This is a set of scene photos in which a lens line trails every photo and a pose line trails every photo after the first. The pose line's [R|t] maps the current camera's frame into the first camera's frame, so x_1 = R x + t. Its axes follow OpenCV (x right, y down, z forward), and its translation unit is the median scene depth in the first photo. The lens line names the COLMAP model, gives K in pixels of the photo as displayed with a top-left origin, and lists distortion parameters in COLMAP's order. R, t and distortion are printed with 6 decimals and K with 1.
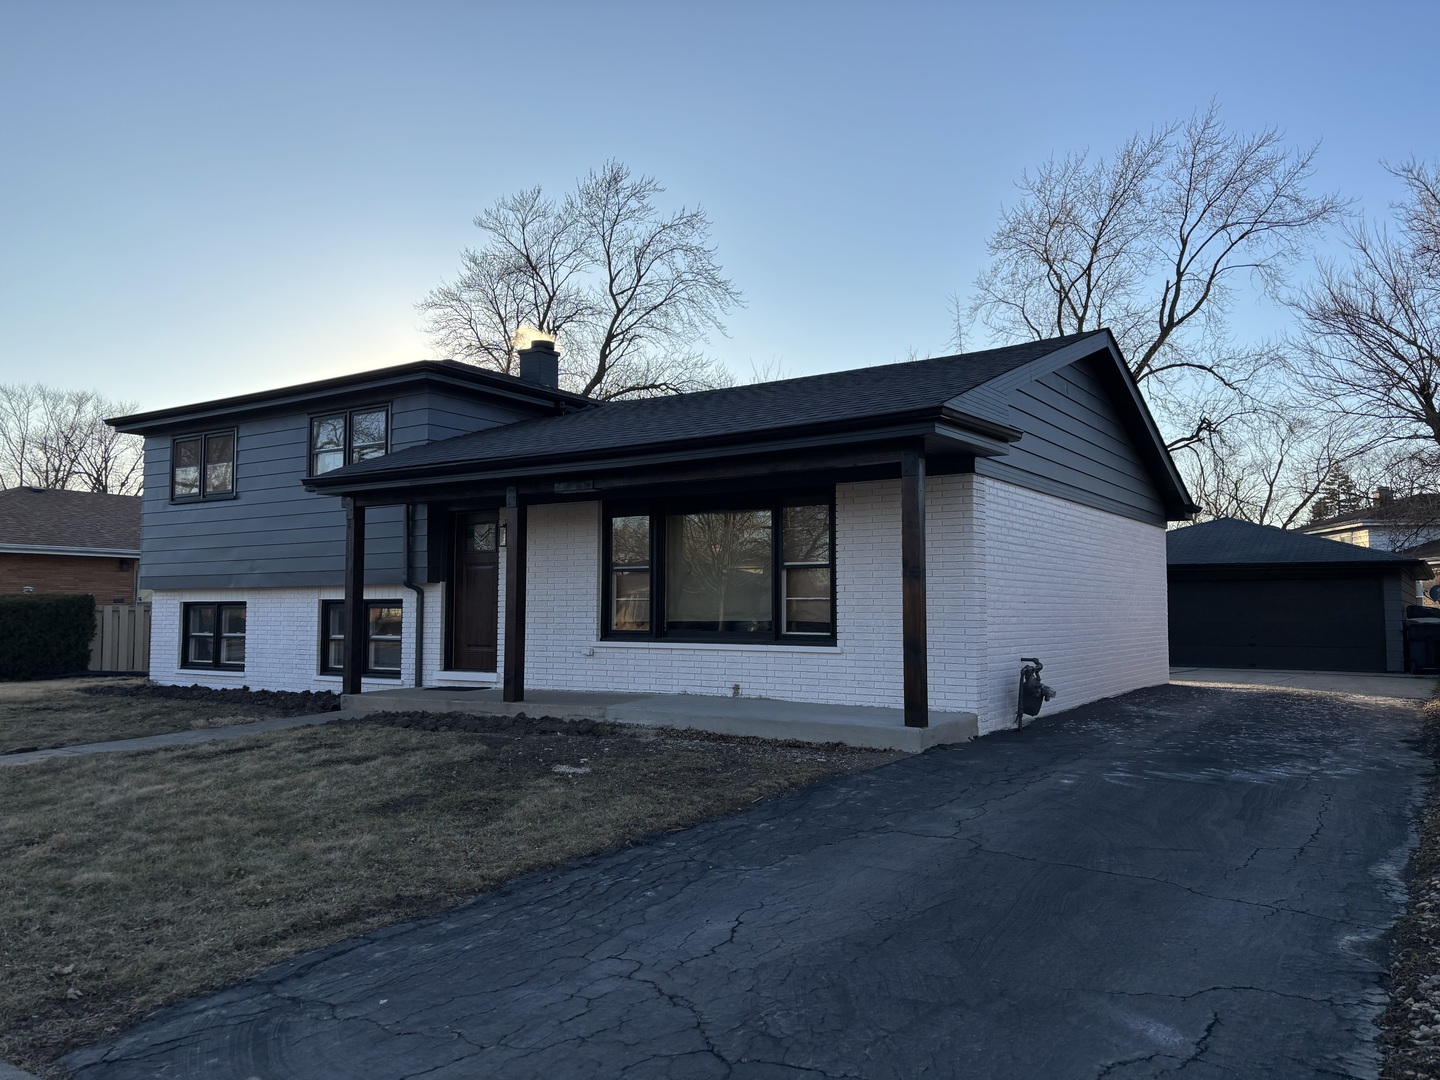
lens RADIAL K [[1080.4, 0, 729.1], [0, 1080.4, 543.4], [0, 0, 1]] dist [0.057263, -0.041852]
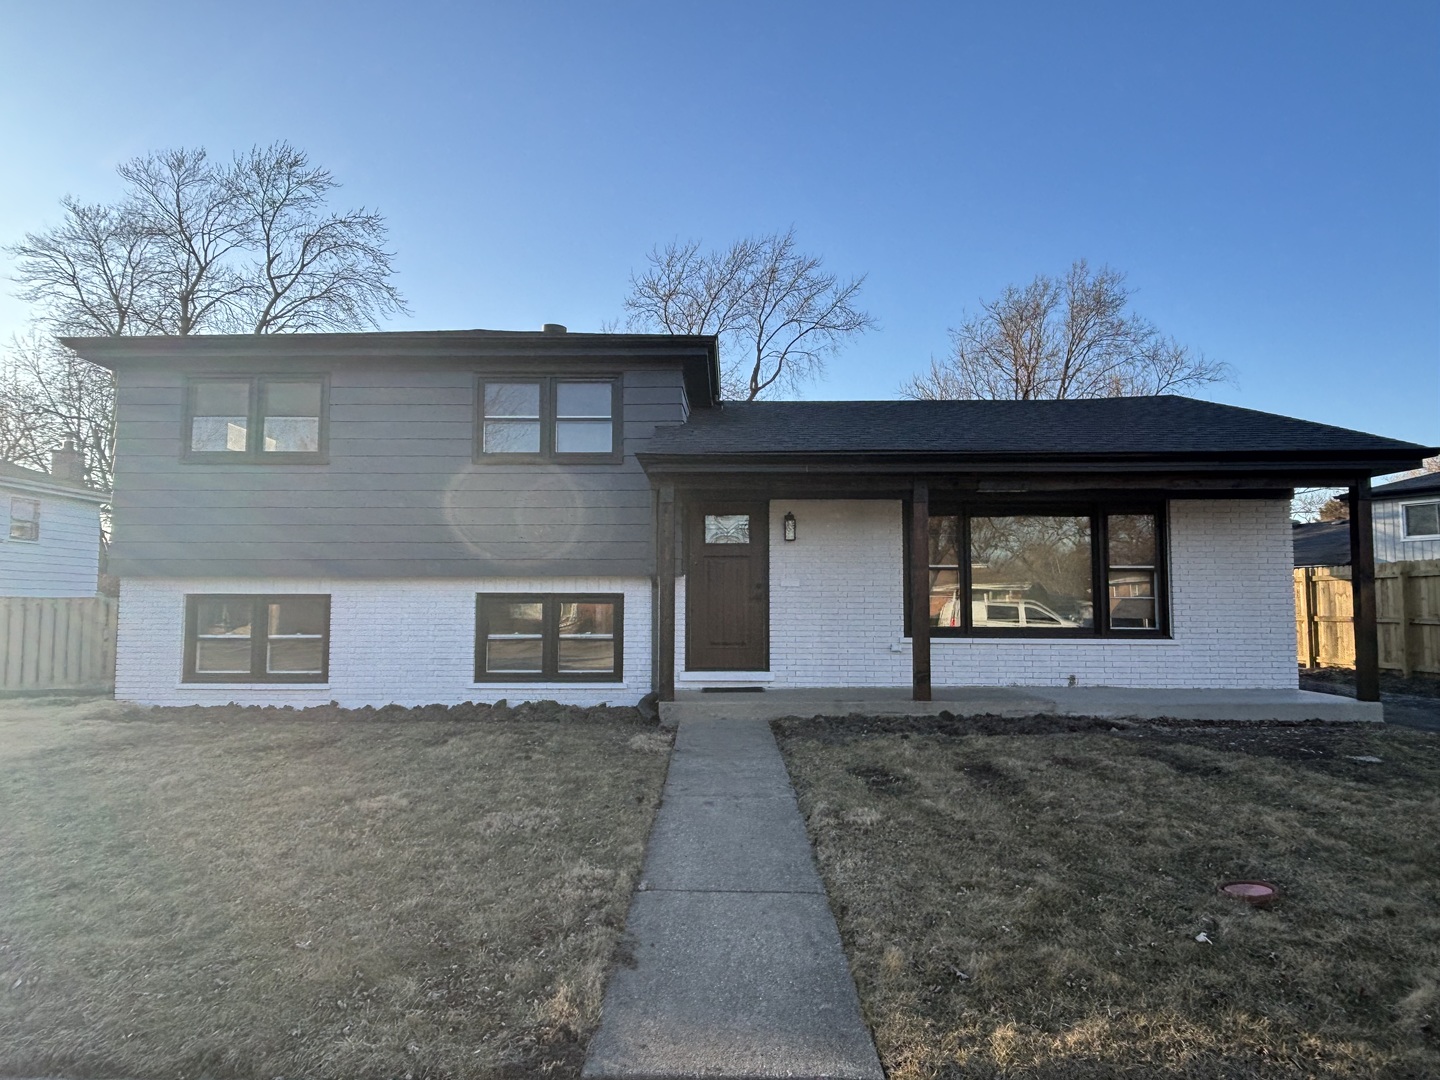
lens RADIAL K [[905.5, 0, 715.8], [0, 905.5, 547.7], [0, 0, 1]] dist [0.018850, -0.022146]
pose [[0.841636, 0.036589, 0.538804, -0.663382], [-0.035145, 0.999298, -0.012962, 0.020770], [-0.538900, -0.008027, 0.842331, 0.341912]]
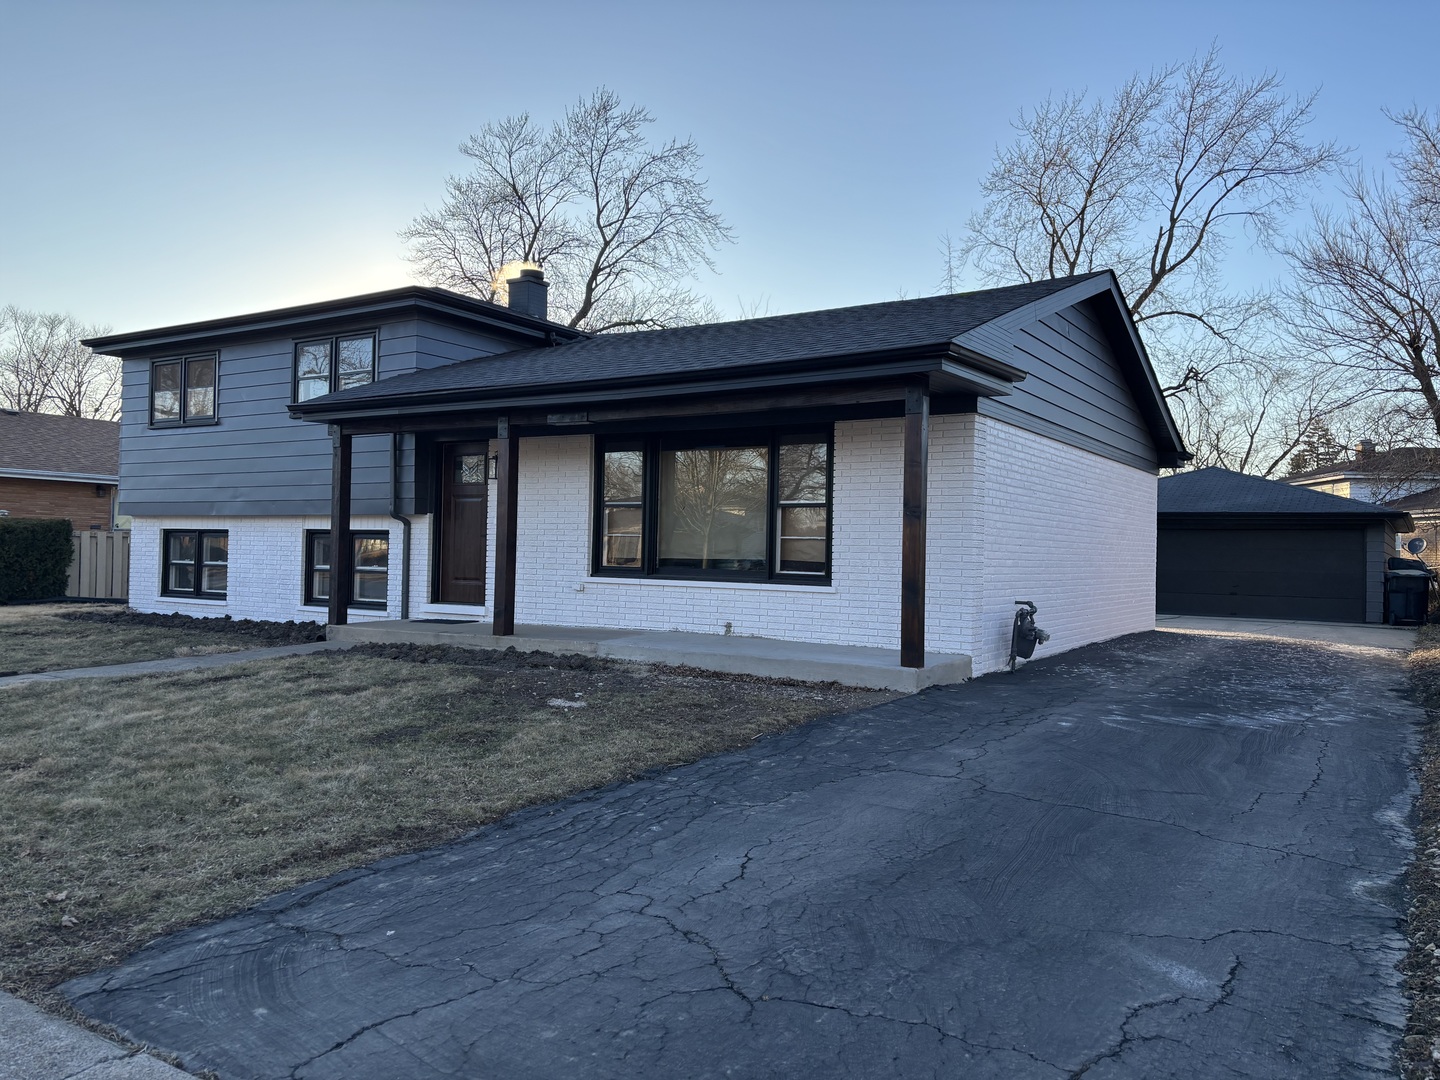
lens RADIAL K [[1080.4, 0, 728.2], [0, 1080.4, 531.4], [0, 0, 1]] dist [0.057263, -0.041852]
pose [[0.999639, 0.020170, 0.017773, -0.010638], [-0.020922, 0.998846, 0.043228, 0.003395], [-0.016880, -0.043584, 0.998907, 0.010078]]
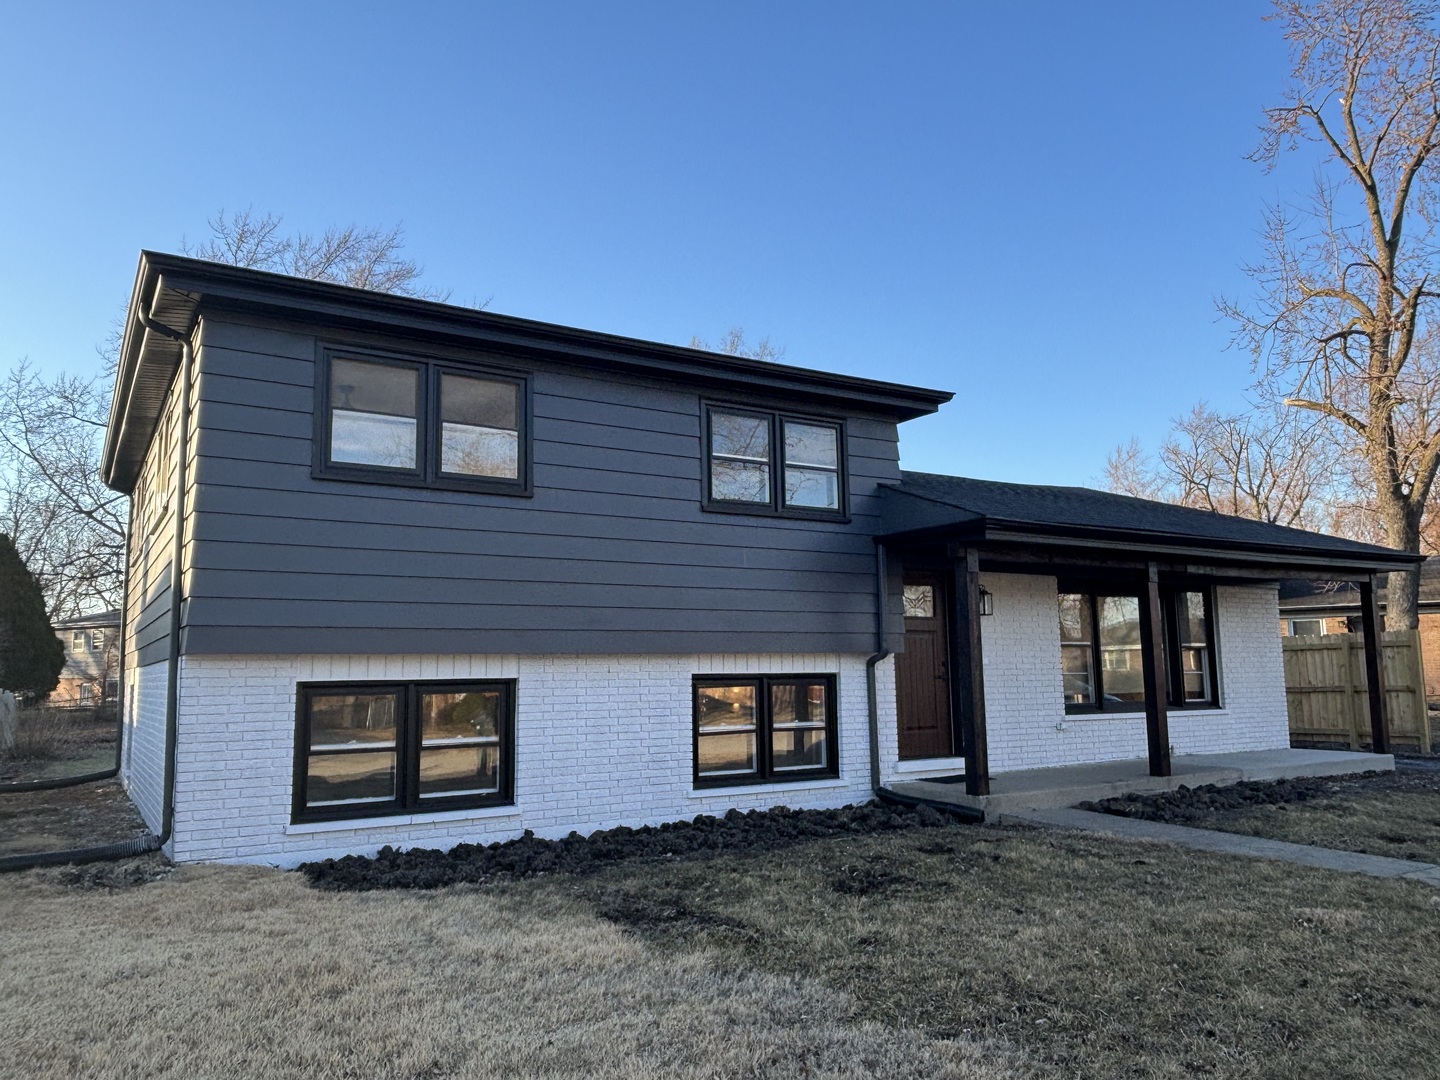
lens RADIAL K [[1077.2, 0, 717.9], [0, 1077.2, 541.2], [0, 0, 1]] dist [0.028347, -0.003818]
pose [[0.409160, 0.102389, 0.906700, -1.075537], [-0.049564, 0.994711, -0.089962, 0.032050], [-0.911116, -0.008130, 0.412071, 0.793293]]
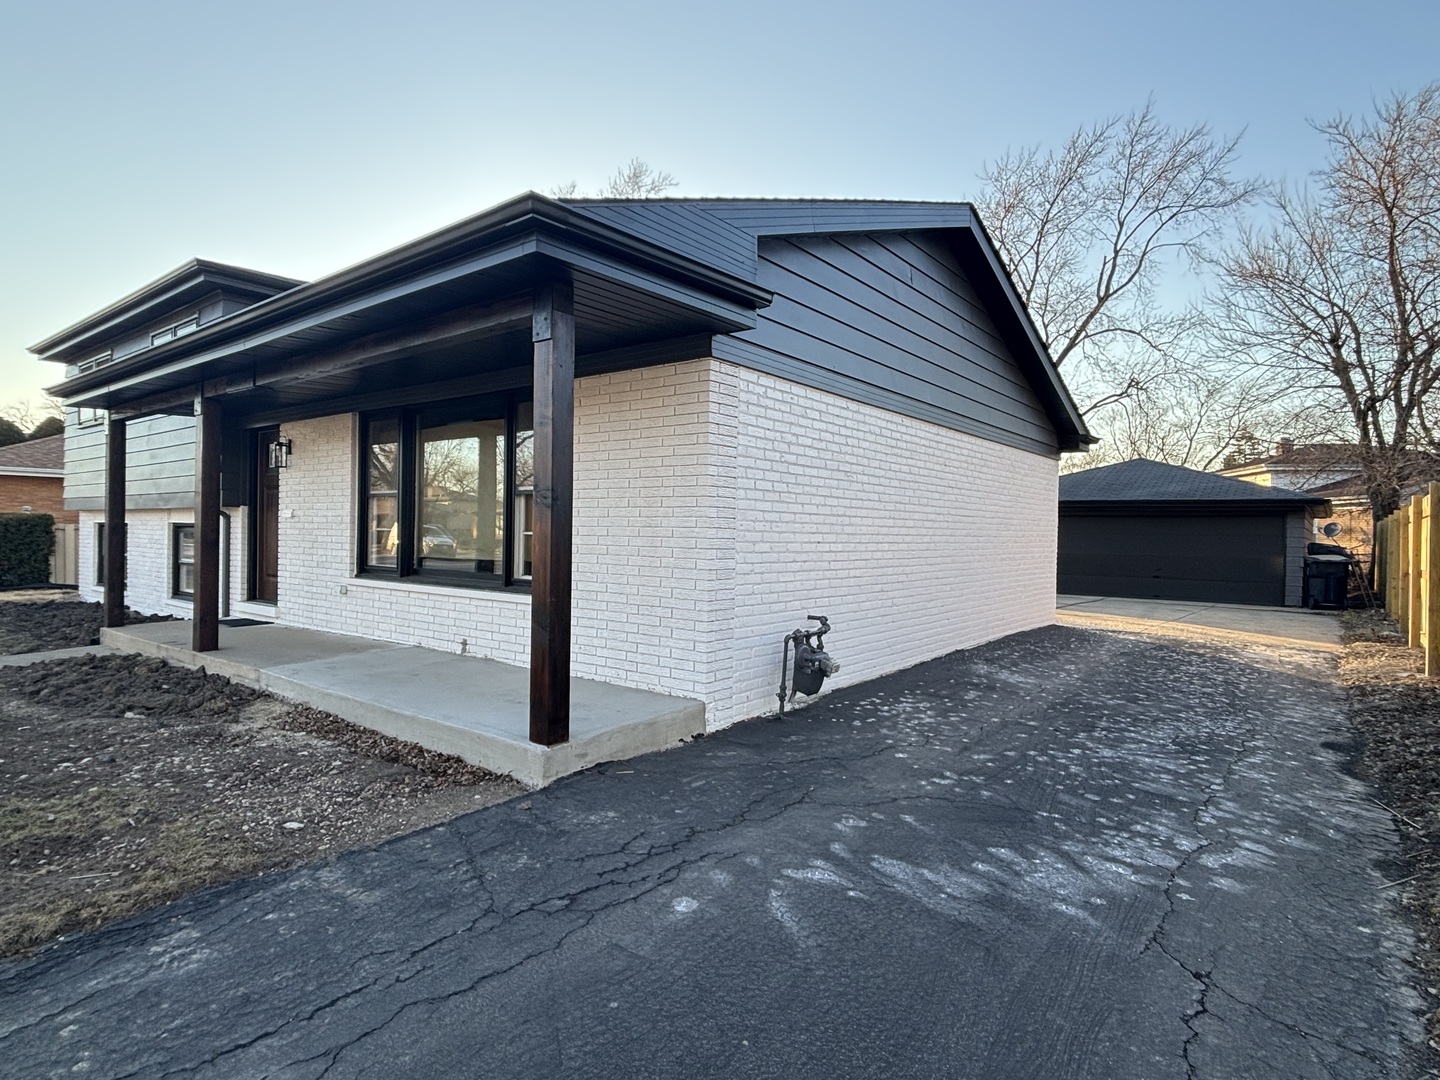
lens RADIAL K [[786.6, 0, 724.8], [0, 786.6, 536.4], [0, 0, 1]] dist [0.003005, -0.007479]
pose [[0.997179, 0.016890, -0.073142, 0.198453], [-0.011904, 0.997610, 0.068070, 0.010469], [0.074117, -0.067007, 0.994996, 0.360915]]
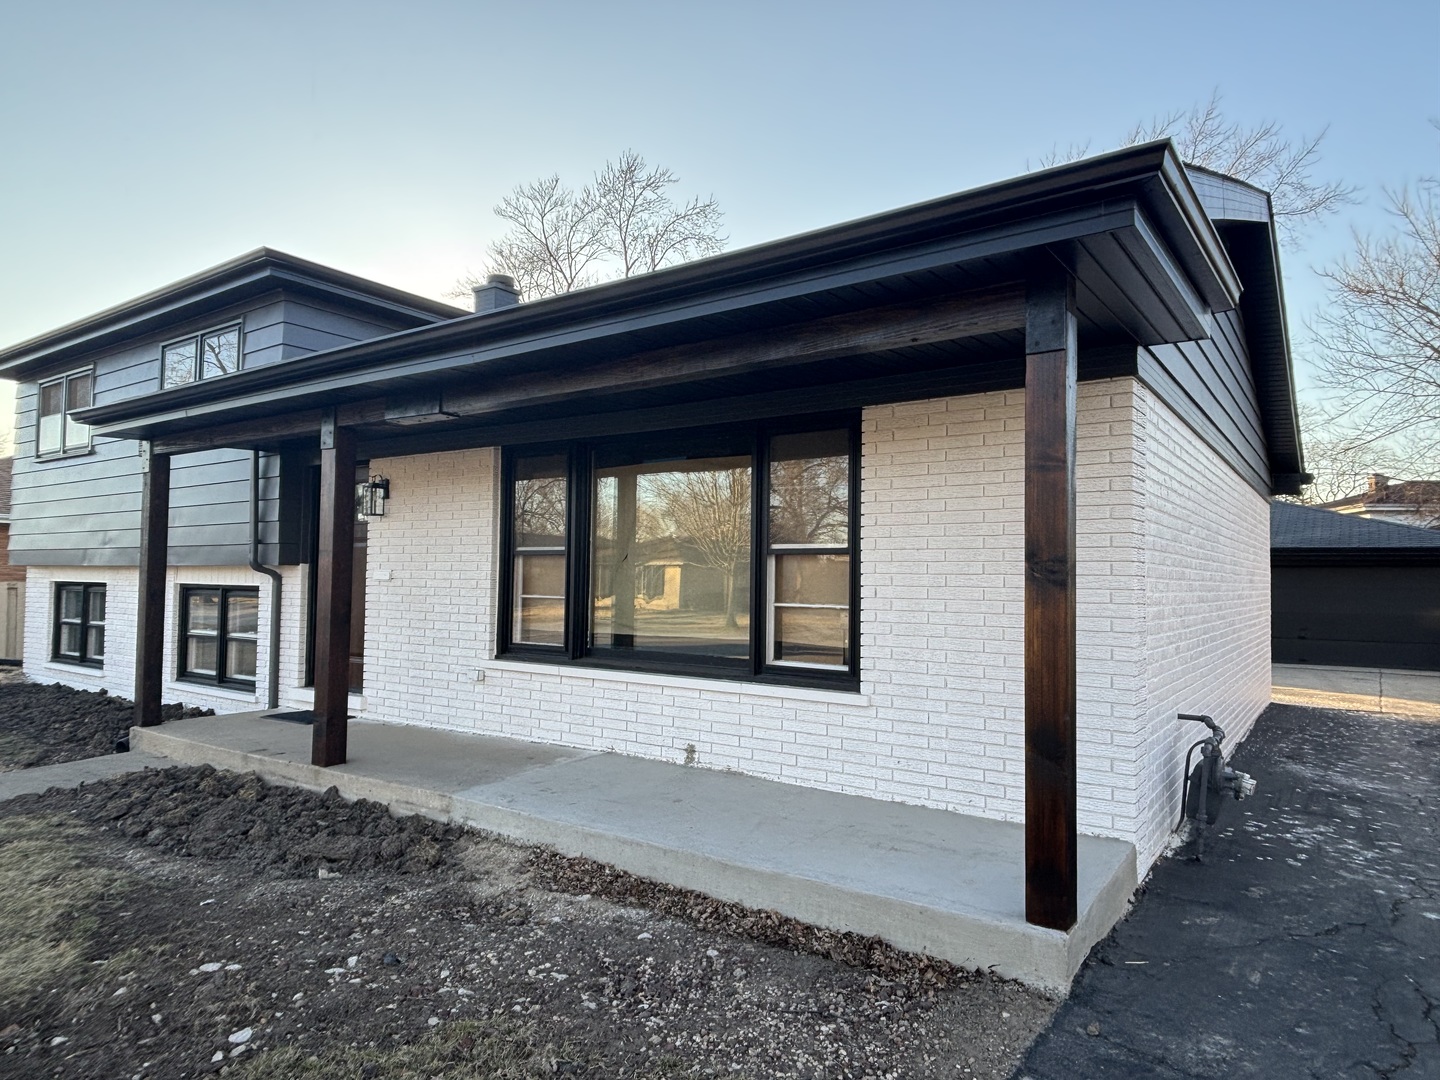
lens RADIAL K [[905.5, 0, 719.7], [0, 905.5, 537.9], [0, 0, 1]] dist [0.018850, -0.022146]
pose [[0.999516, 0.011690, -0.028830, 0.029978], [-0.011219, 0.999802, 0.016451, 0.005089], [0.029017, -0.016119, 0.999449, 0.407095]]
